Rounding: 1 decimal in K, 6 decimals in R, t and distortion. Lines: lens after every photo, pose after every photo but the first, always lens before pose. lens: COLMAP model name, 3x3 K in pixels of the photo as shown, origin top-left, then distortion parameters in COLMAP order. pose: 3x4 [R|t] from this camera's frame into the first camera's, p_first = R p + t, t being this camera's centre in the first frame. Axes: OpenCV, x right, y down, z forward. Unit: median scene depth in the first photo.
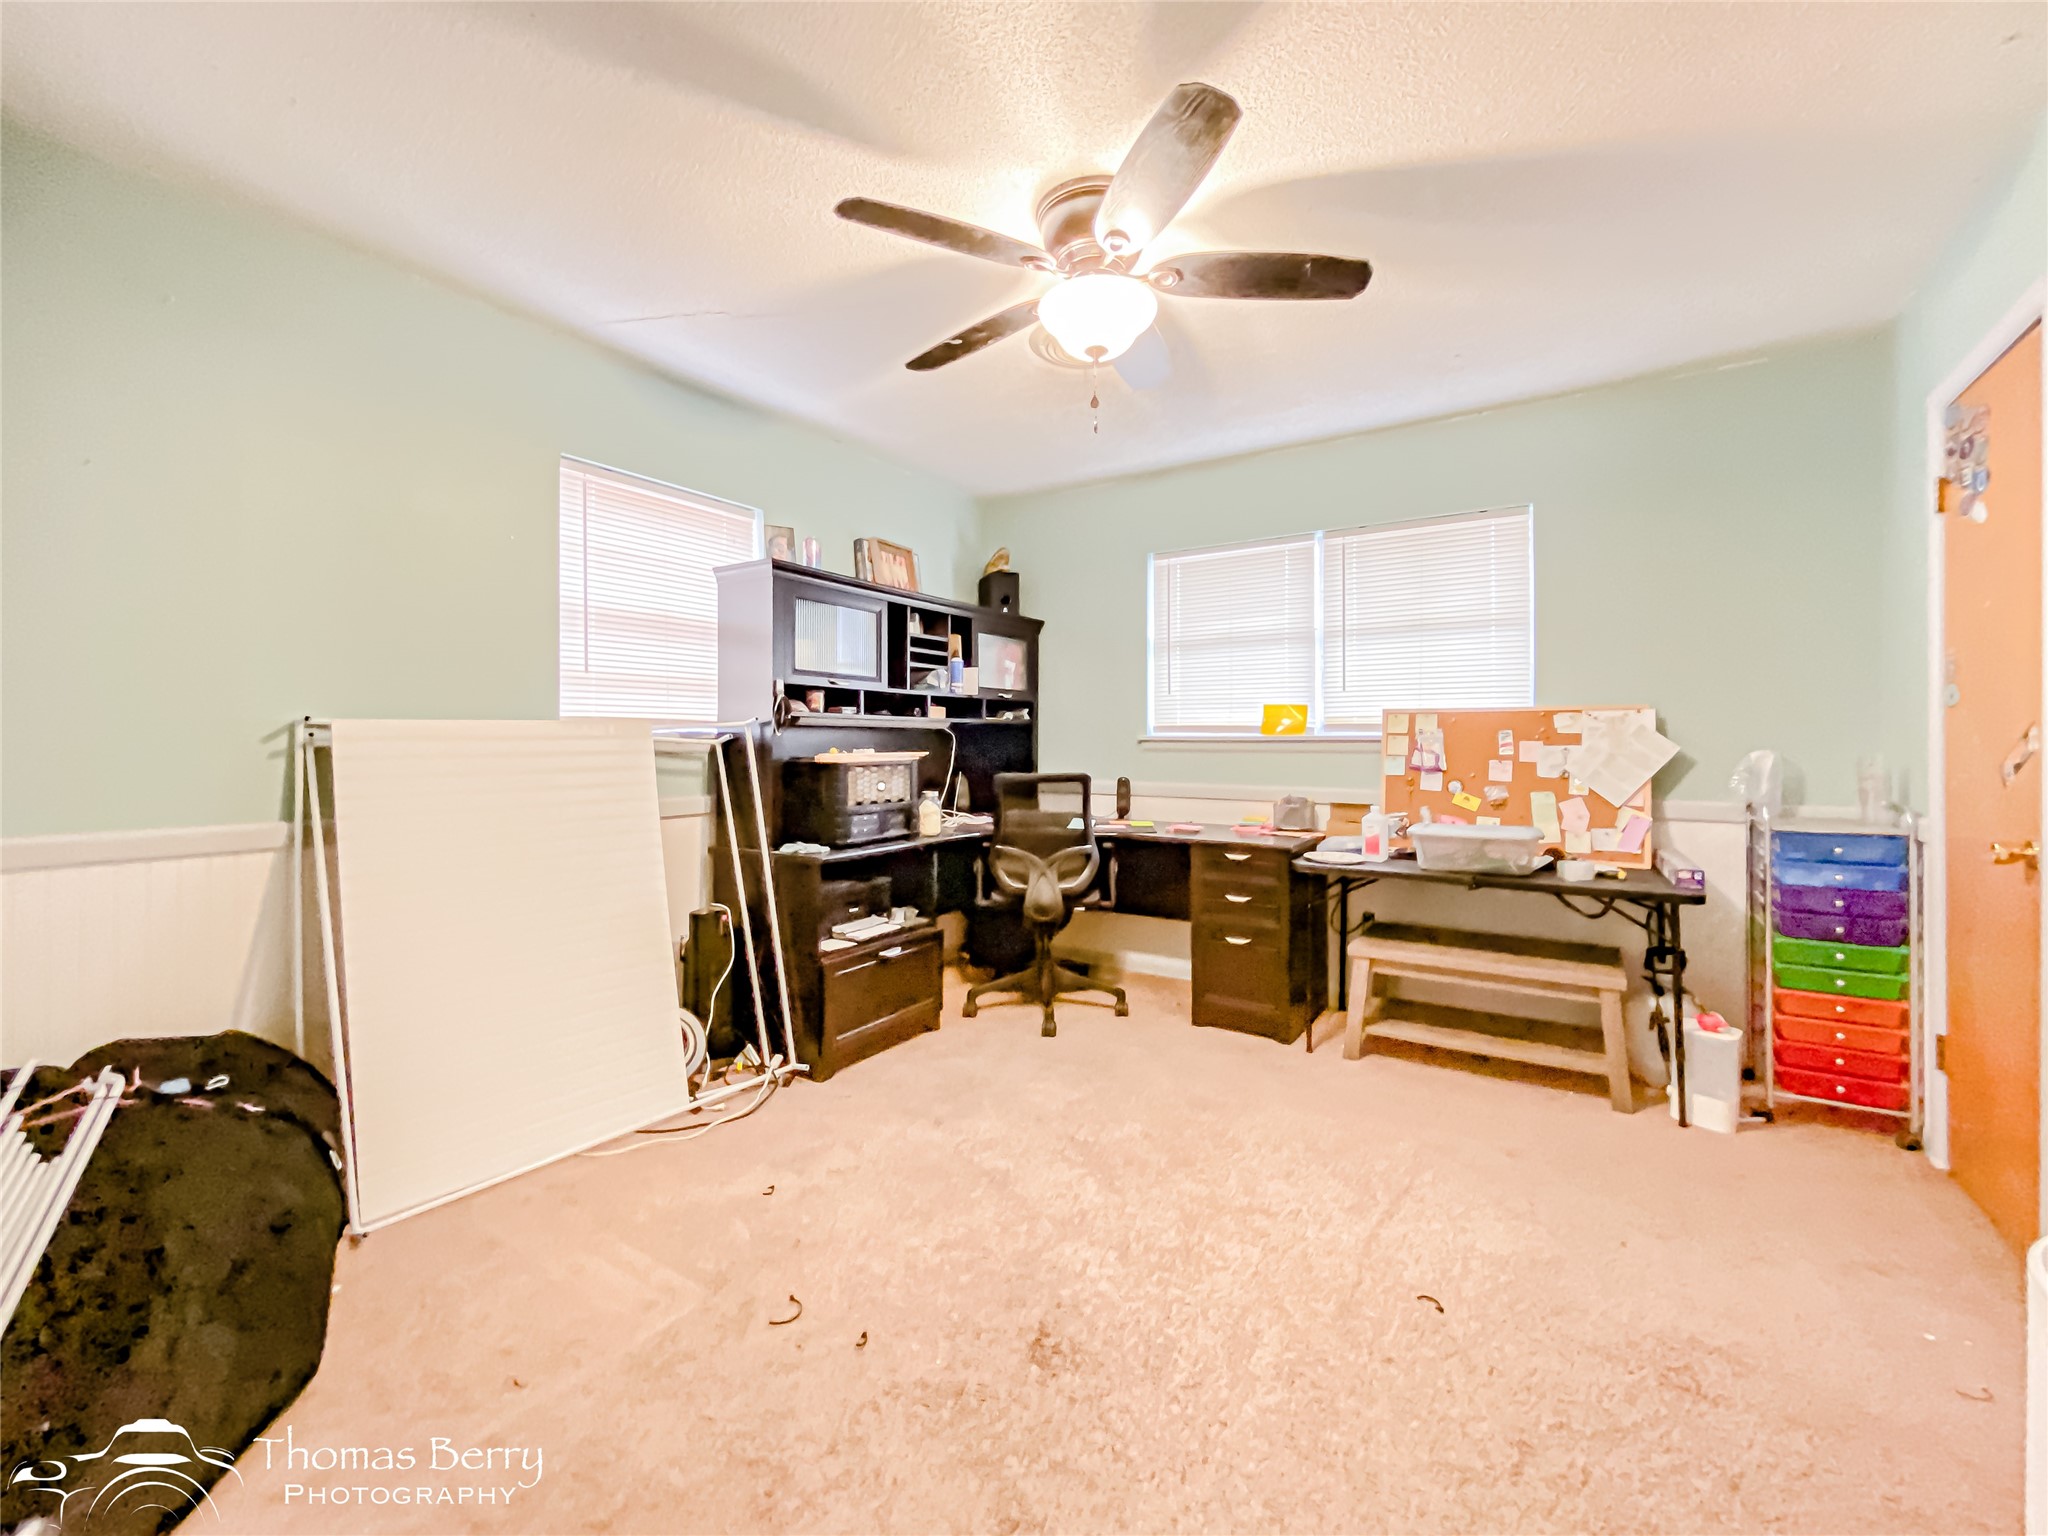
lens RADIAL K [[845.1, 0, 1024.5], [0, 845.1, 751.5], [0, 0, 1]] dist [0.004307, -0.000340]
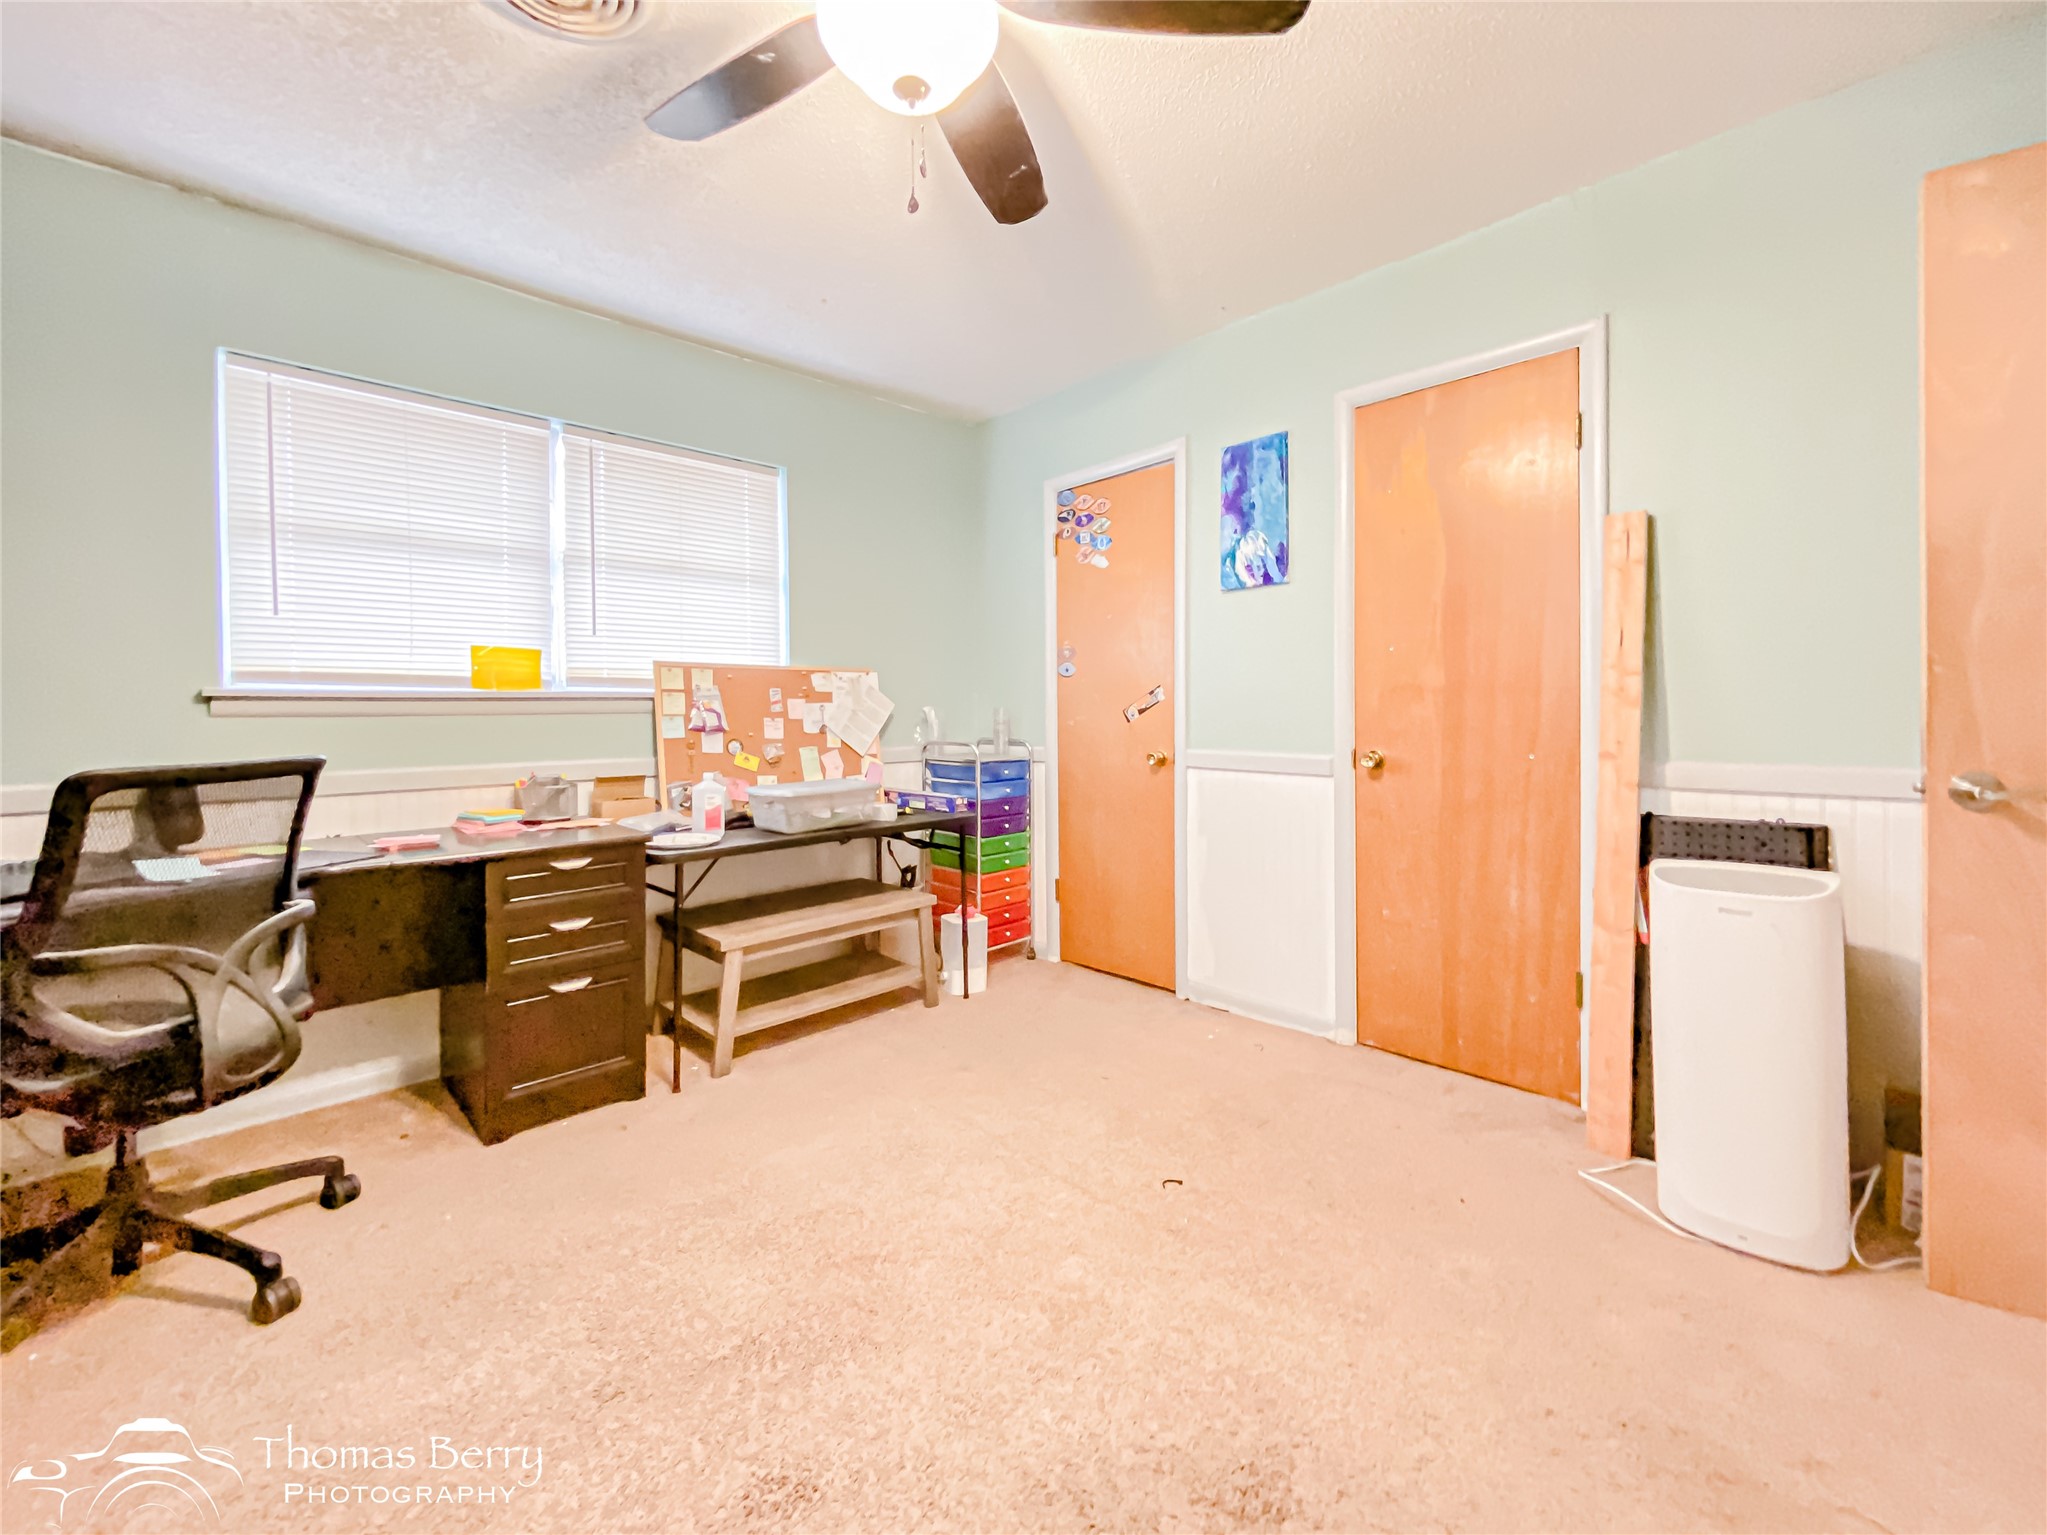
lens RADIAL K [[853.4, 0, 1017.1], [0, 853.4, 724.9], [0, 0, 1]] dist [0.002182, -0.000180]
pose [[0.213023, -0.022442, 0.976789, -0.357856], [0.019622, 0.999633, 0.018688, 0.005551], [-0.976850, 0.015185, 0.213385, 0.505549]]
